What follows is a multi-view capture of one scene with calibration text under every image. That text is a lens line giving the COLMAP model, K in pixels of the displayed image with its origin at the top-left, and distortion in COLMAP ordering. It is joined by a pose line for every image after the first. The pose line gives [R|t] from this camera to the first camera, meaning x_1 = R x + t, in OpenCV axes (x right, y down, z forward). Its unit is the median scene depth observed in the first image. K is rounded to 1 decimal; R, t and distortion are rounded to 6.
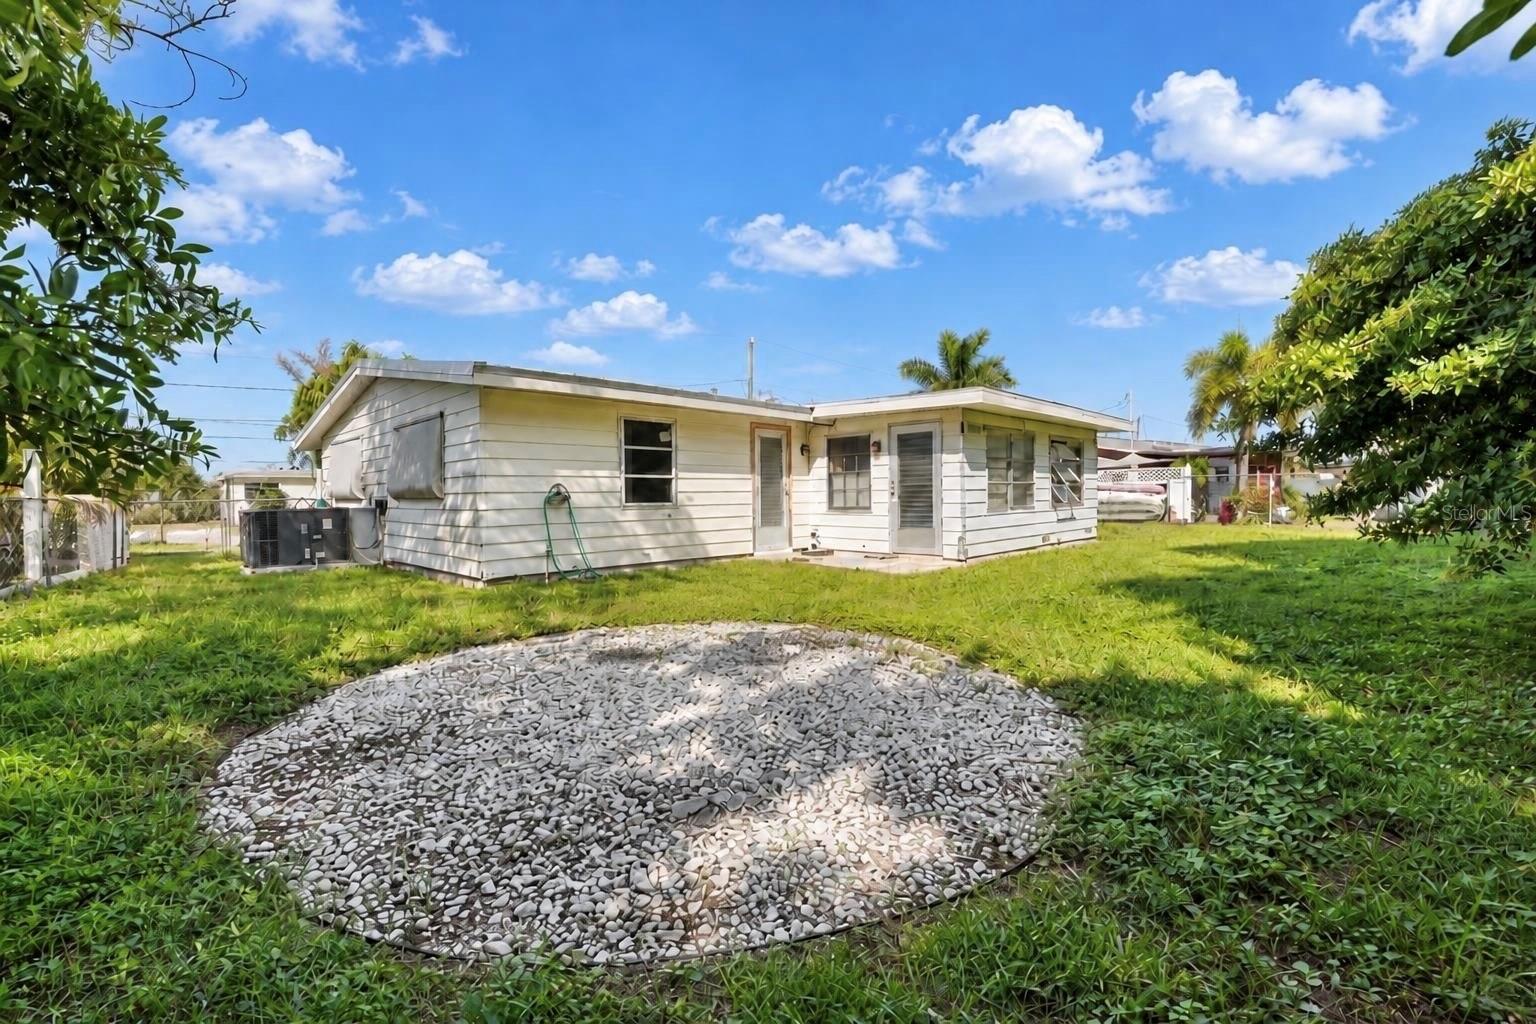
lens RADIAL K [[635.5, 0, 773.4], [0, 635.5, 502.4], [0, 0, 1]] dist [-0.021125, 0.000113]
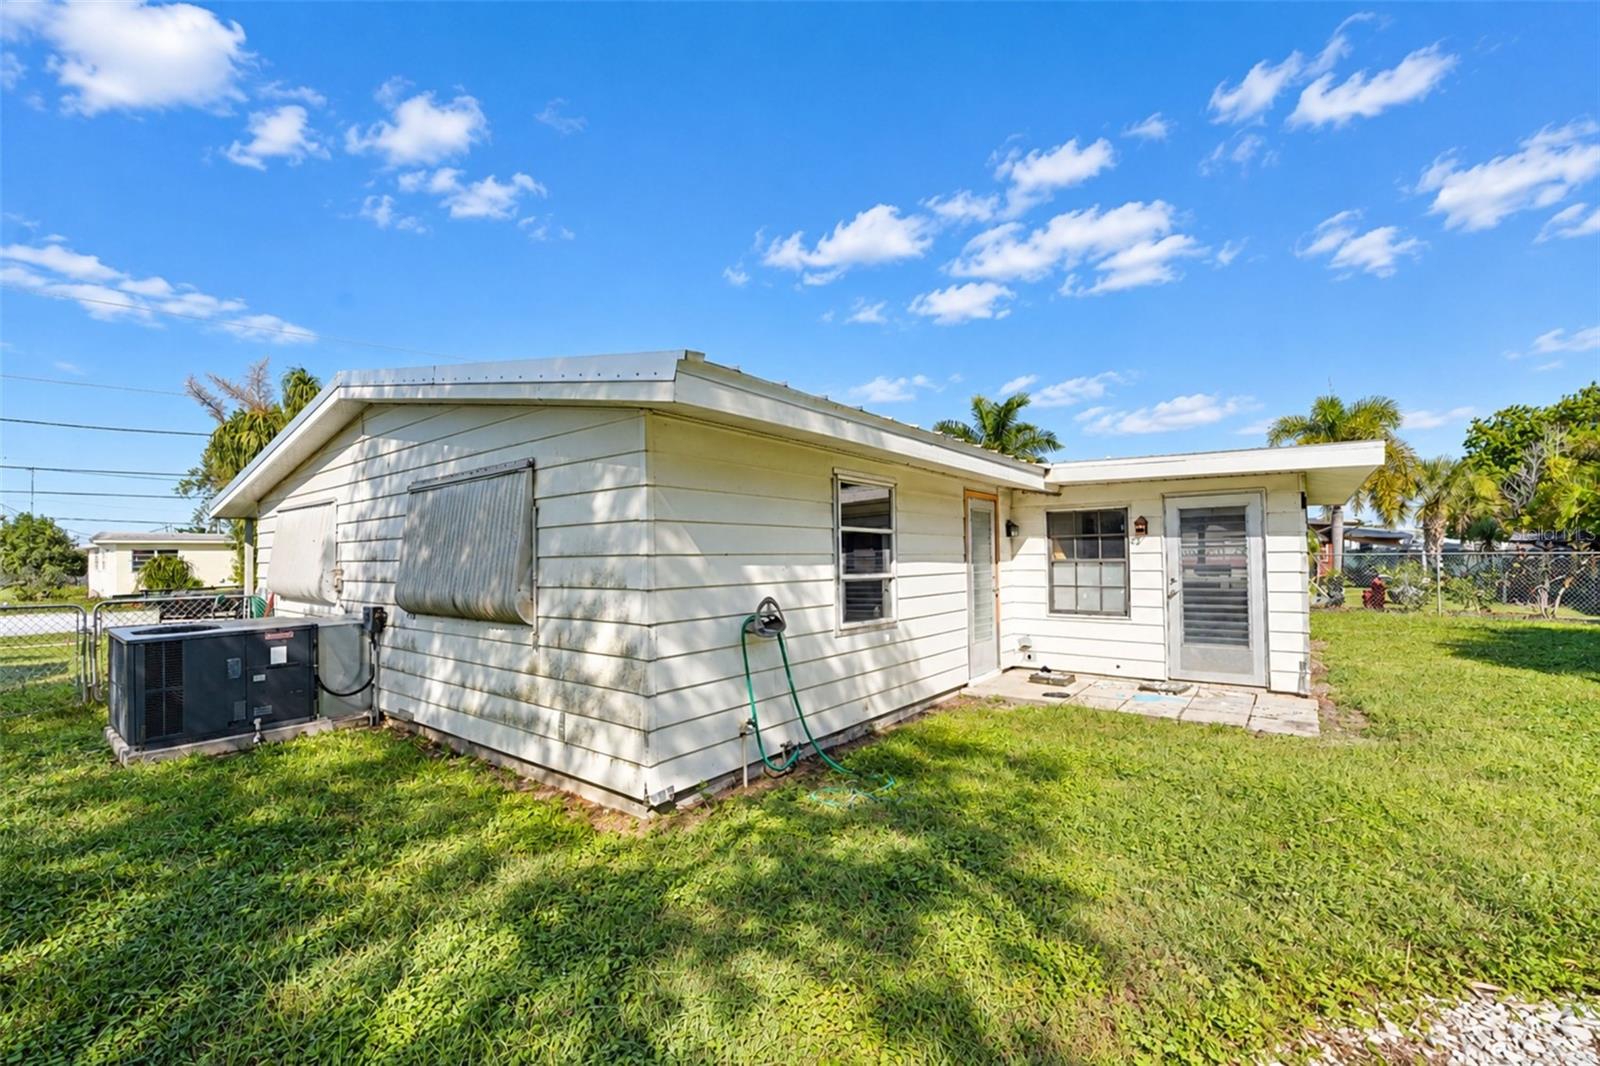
lens RADIAL K [[662.0, 0, 834.8], [0, 662.0, 545.5], [0, 0, 1]] dist [-0.021125, 0.000113]
pose [[0.992513, 0.004235, 0.122067, -0.256187], [0.000085, 0.999375, -0.035362, -0.039938], [-0.122141, 0.035107, 0.991892, 0.320188]]
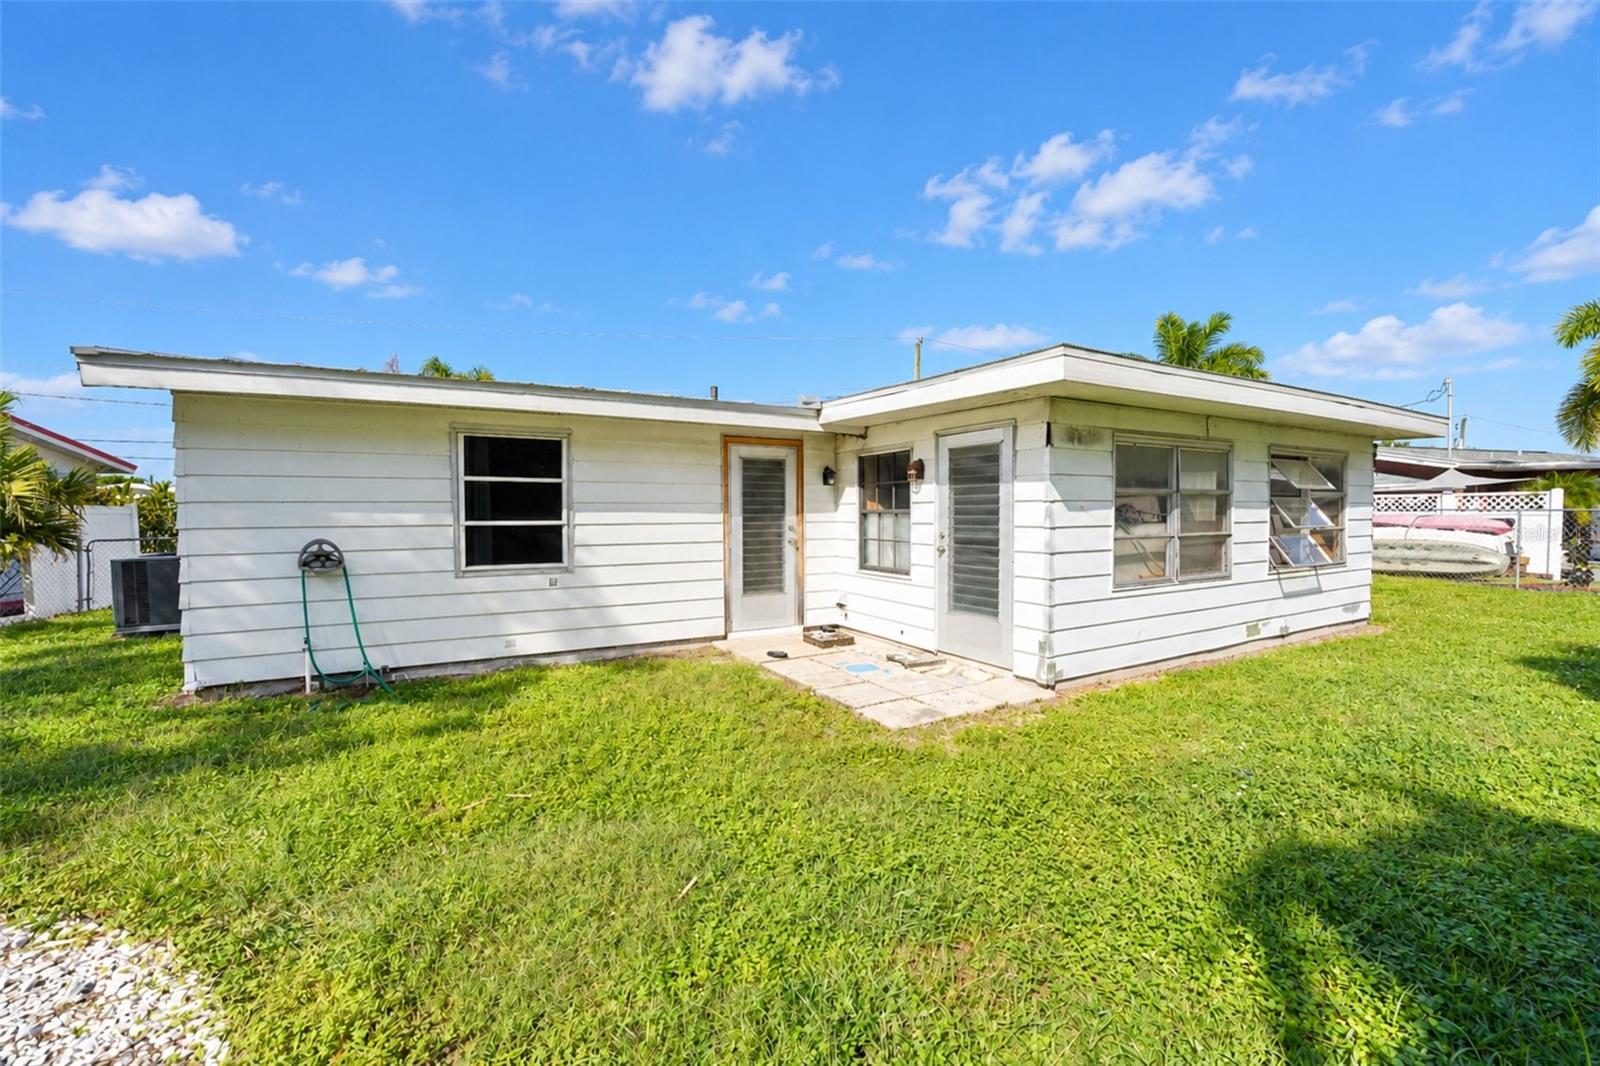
lens RADIAL K [[662.0, 0, 787.6], [0, 662.0, 539.5], [0, 0, 1]] dist [-0.021125, 0.000113]
pose [[0.960585, 0.018324, -0.277382, 0.215273], [-0.010951, 0.999545, 0.028108, -0.038722], [0.277771, -0.023963, 0.960348, 0.367401]]
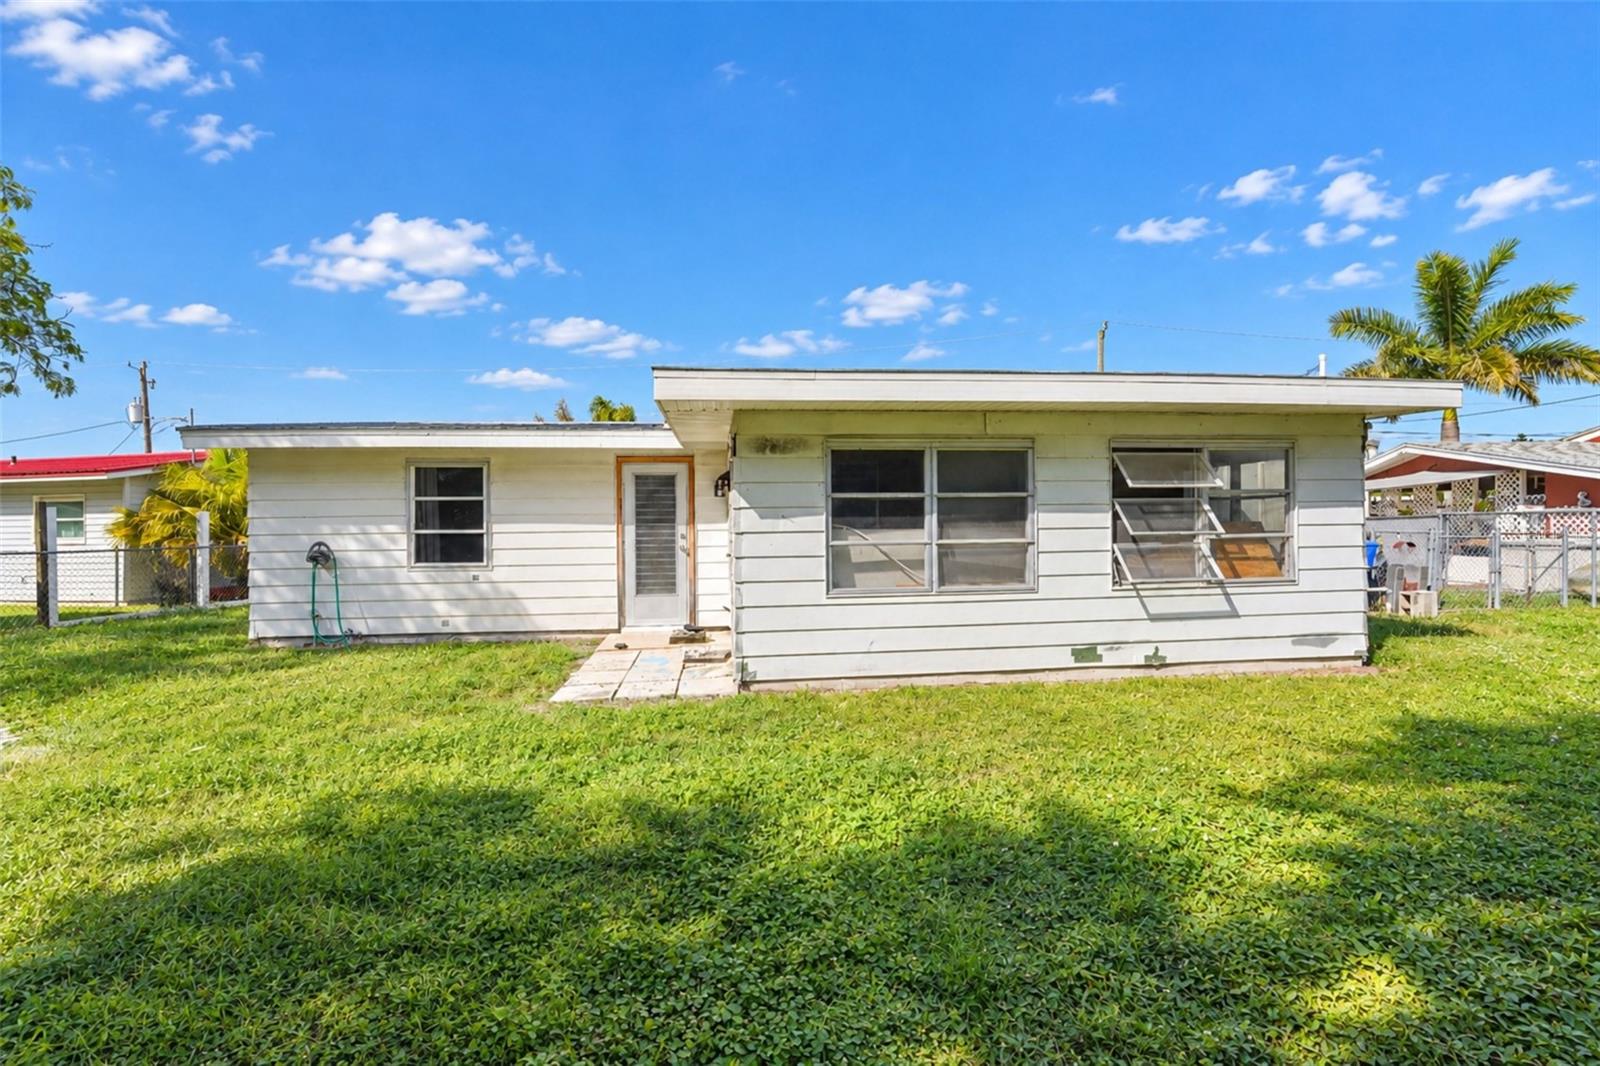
lens RADIAL K [[662.0, 0, 790.7], [0, 662.0, 534.7], [0, 0, 1]] dist [-0.021125, 0.000113]
pose [[0.771677, 0.009093, -0.635949, 0.608593], [-0.009858, 0.999949, 0.002336, -0.036073], [0.635938, 0.004467, 0.771727, 0.517959]]
